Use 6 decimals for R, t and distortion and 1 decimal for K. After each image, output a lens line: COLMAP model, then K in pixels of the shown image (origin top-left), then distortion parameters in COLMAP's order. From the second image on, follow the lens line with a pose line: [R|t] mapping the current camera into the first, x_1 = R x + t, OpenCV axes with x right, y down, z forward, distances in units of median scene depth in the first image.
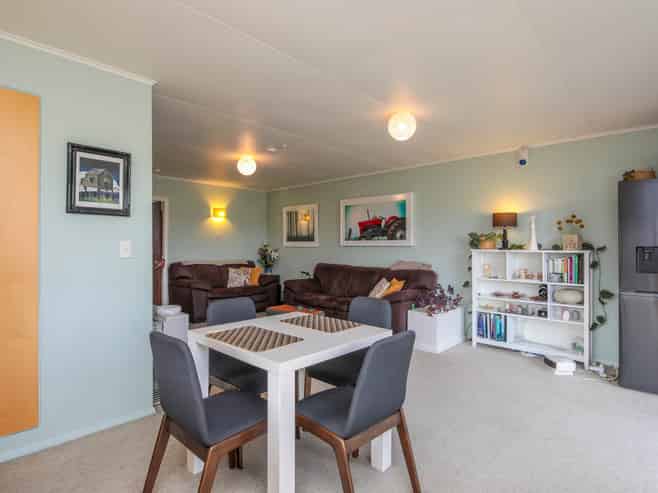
lens RADIAL K [[363.9, 0, 329.0], [0, 363.9, 246.5], [0, 0, 1]] dist [-0.004732, -0.001297]
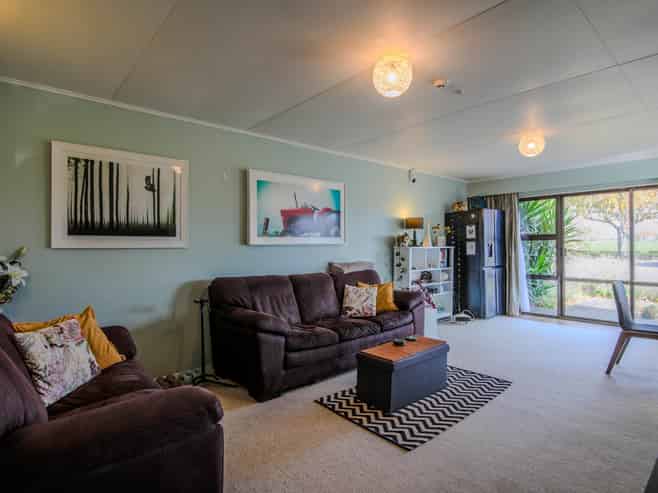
lens RADIAL K [[363.9, 0, 329.0], [0, 363.9, 246.5], [0, 0, 1]] dist [-0.004732, -0.001297]
pose [[0.090535, -0.004098, 0.995885, -0.628321], [0.013119, 0.999910, 0.002922, 0.000341], [-0.995807, 0.012801, 0.090580, 0.927531]]
